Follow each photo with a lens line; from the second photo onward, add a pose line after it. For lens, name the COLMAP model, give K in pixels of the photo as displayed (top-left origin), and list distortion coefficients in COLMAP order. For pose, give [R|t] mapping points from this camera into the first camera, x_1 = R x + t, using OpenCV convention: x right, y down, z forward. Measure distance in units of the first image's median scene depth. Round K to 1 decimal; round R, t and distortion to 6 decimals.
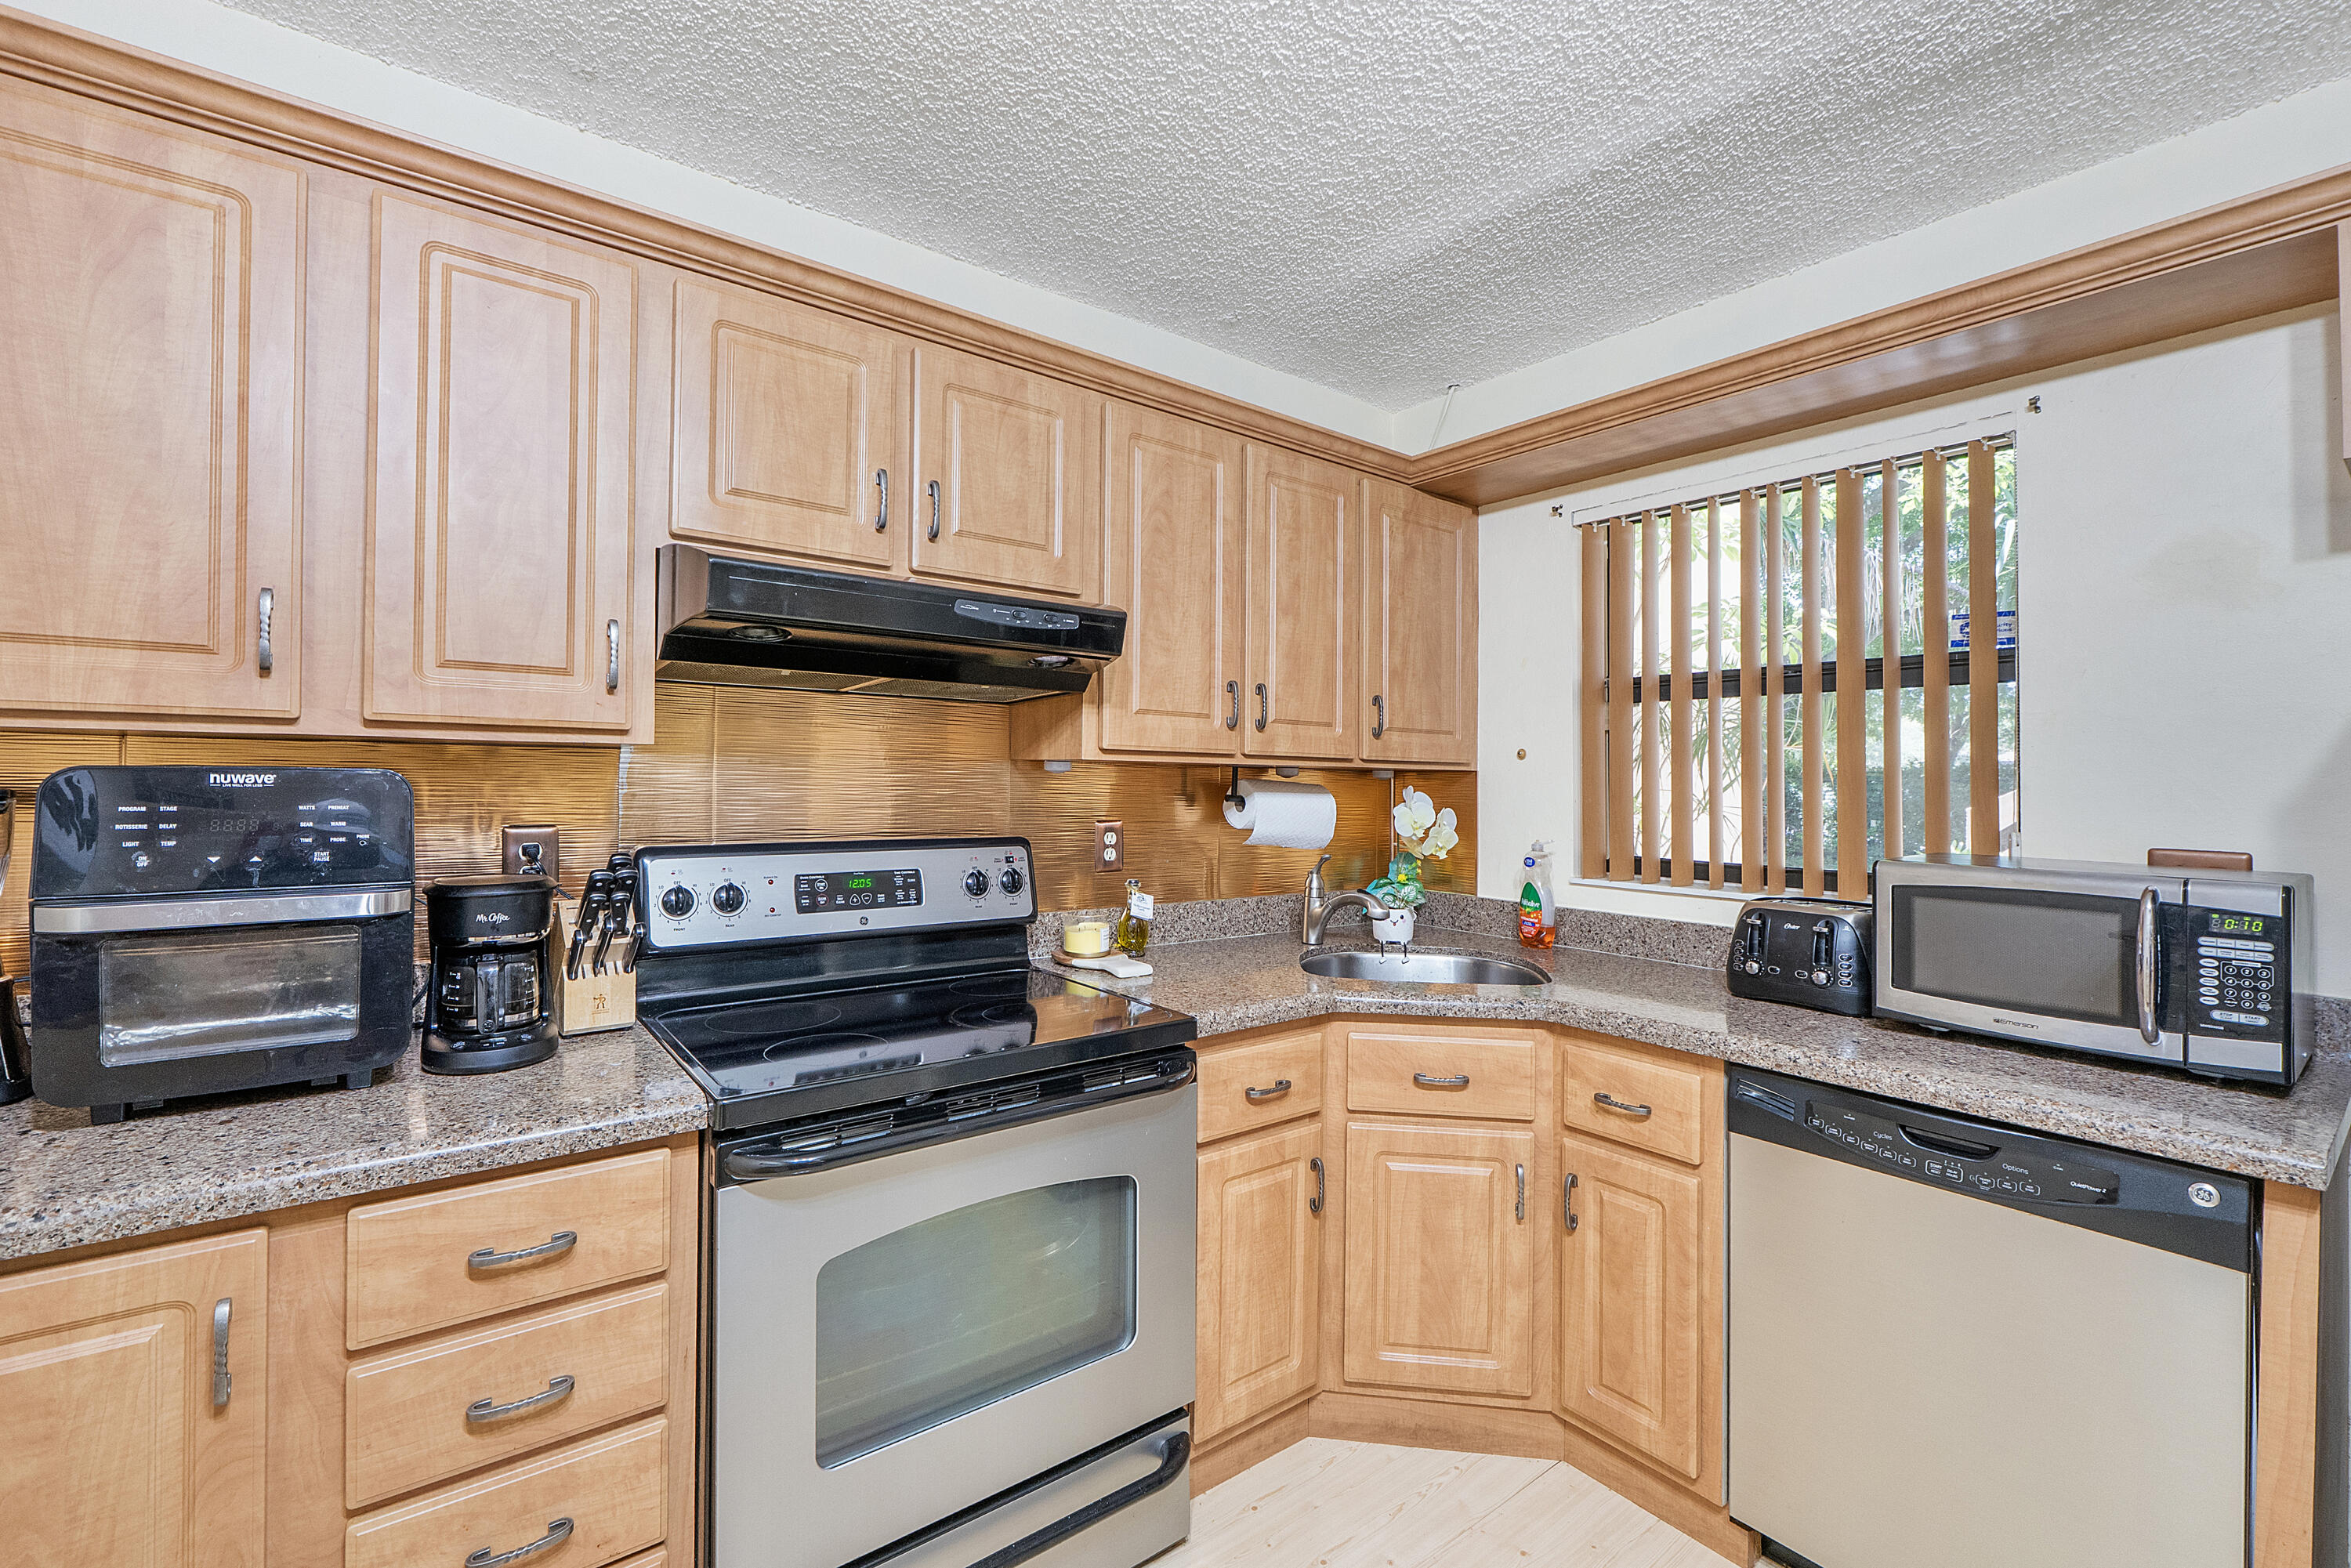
lens RADIAL K [[990.2, 0, 1163.9], [0, 990.2, 774.2], [0, 0, 1]] dist [-0.008523, -0.000276]
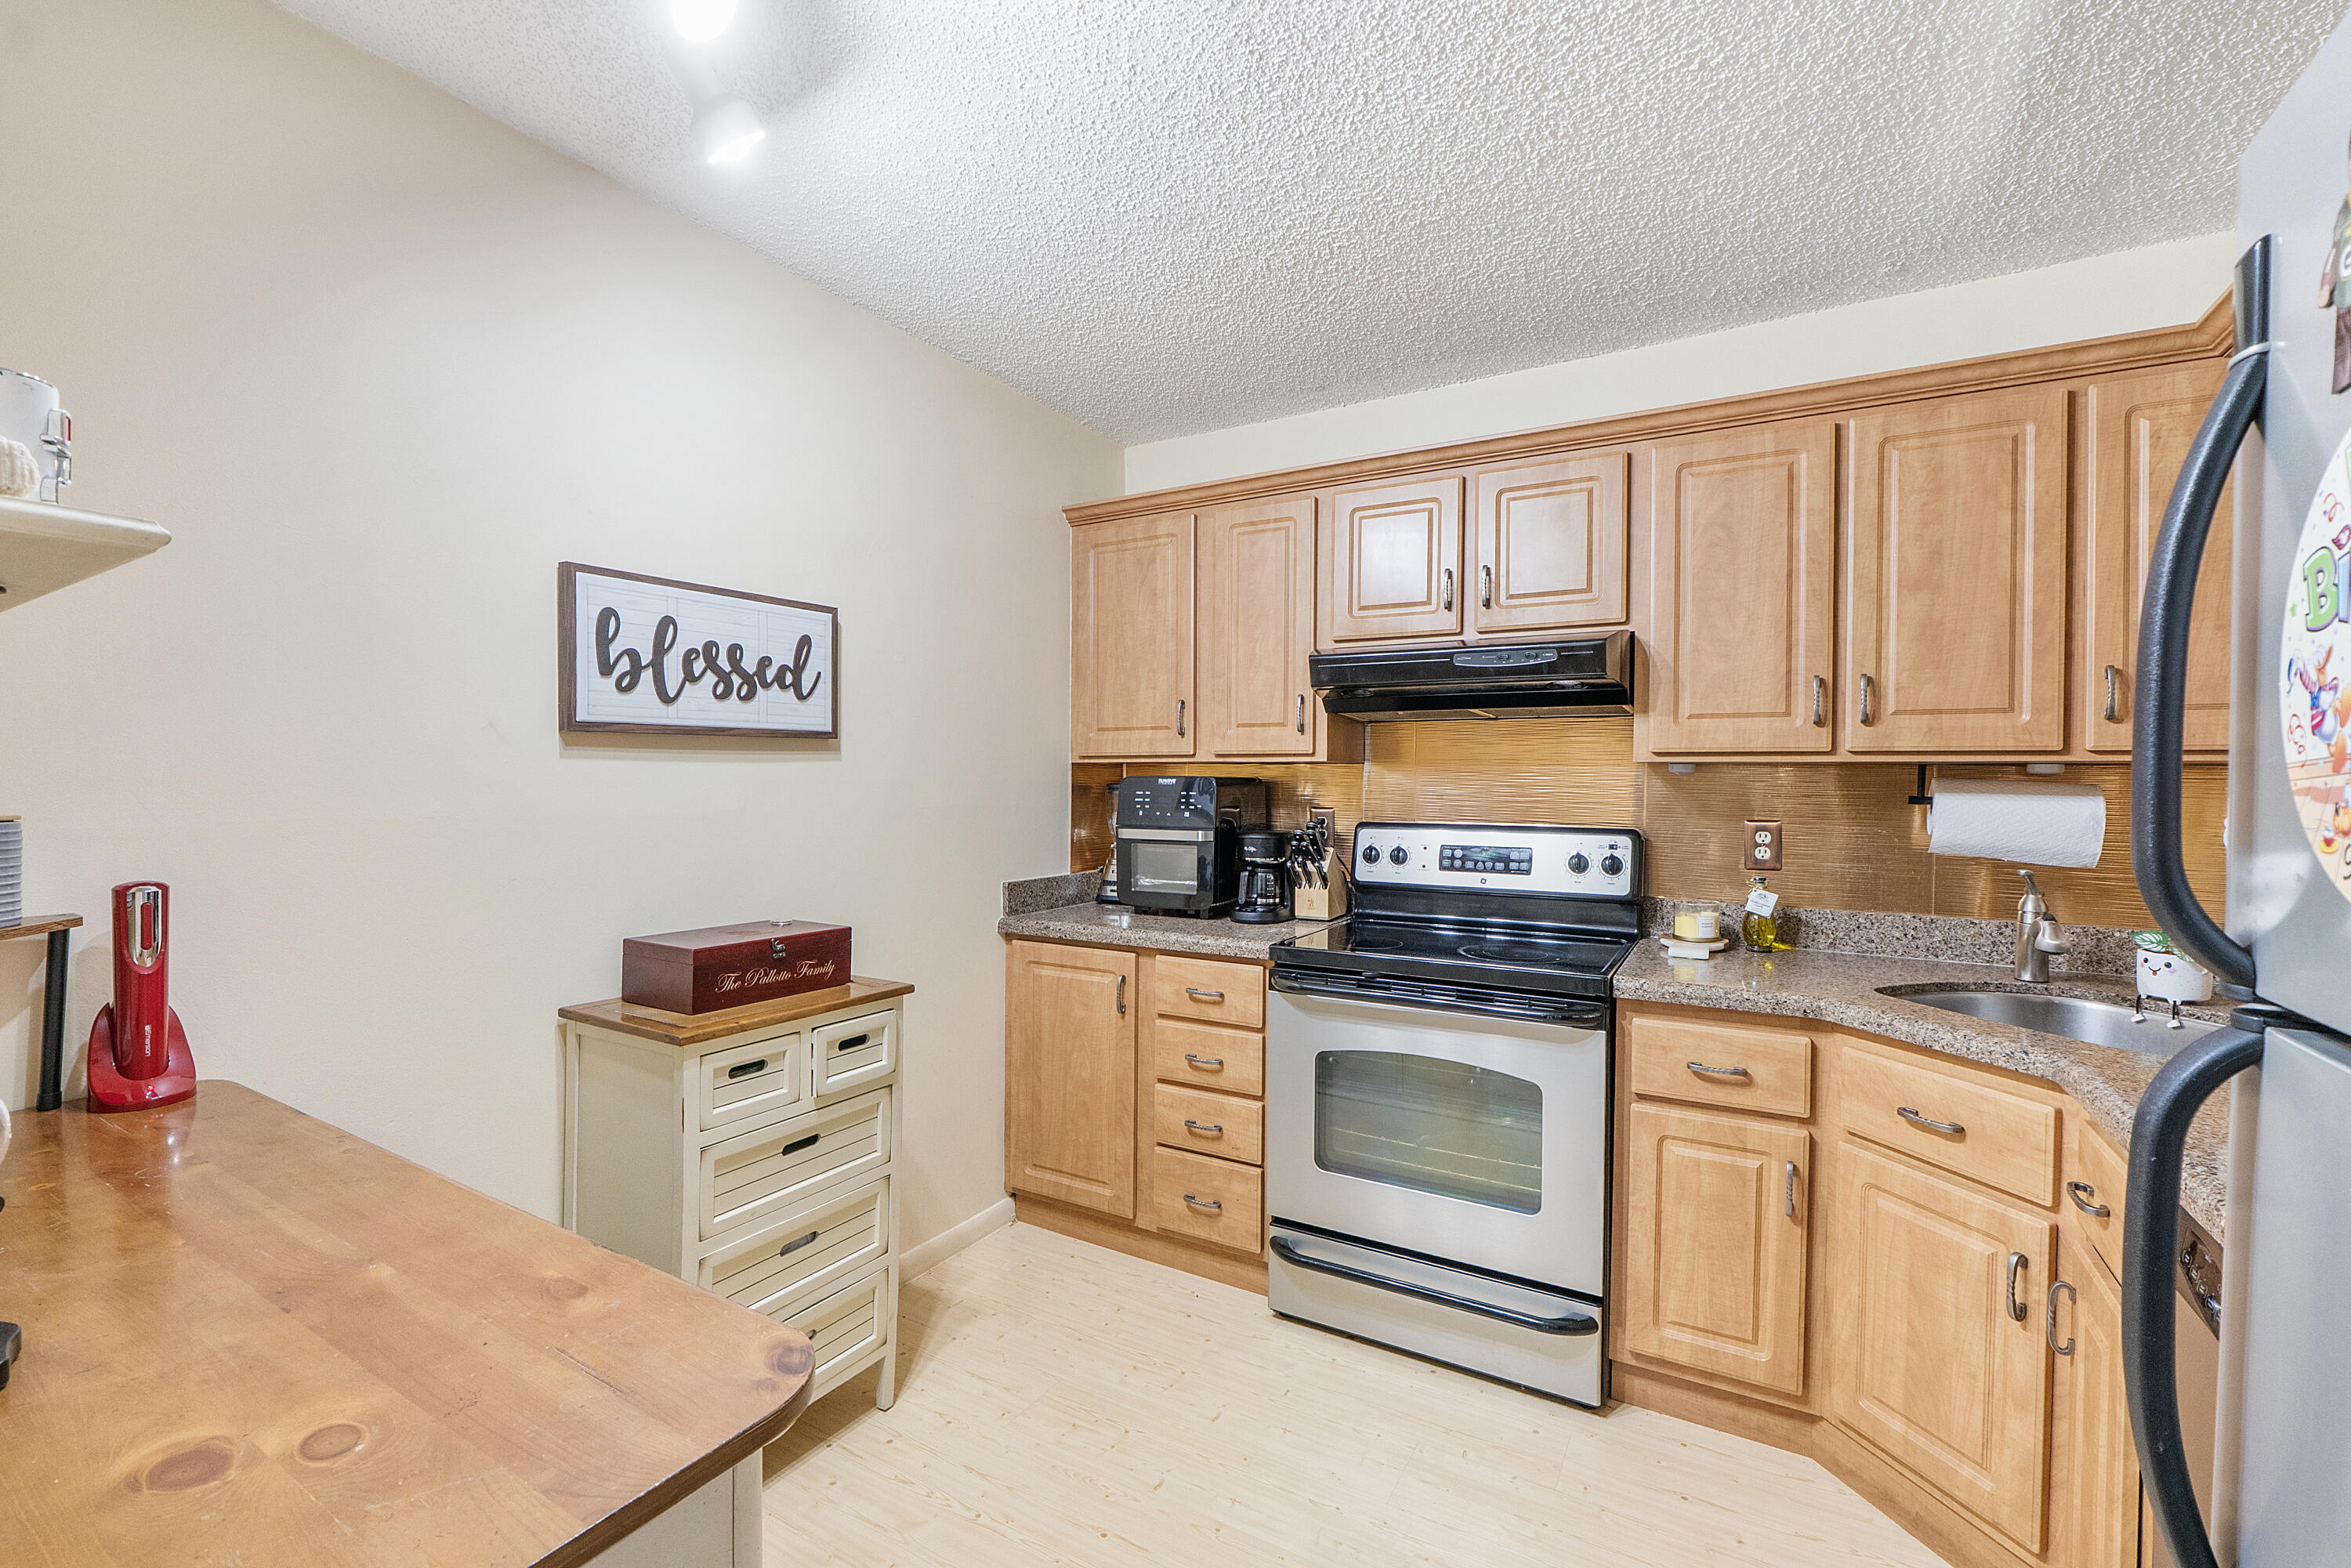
lens RADIAL K [[990.2, 0, 1200.7], [0, 990.2, 802.4], [0, 0, 1]] dist [-0.008523, -0.000276]
pose [[0.384744, 0.008317, -0.922986, 0.825871], [0.001962, 0.999950, 0.009828, 0.021021], [0.923021, -0.005592, 0.384708, 0.084482]]
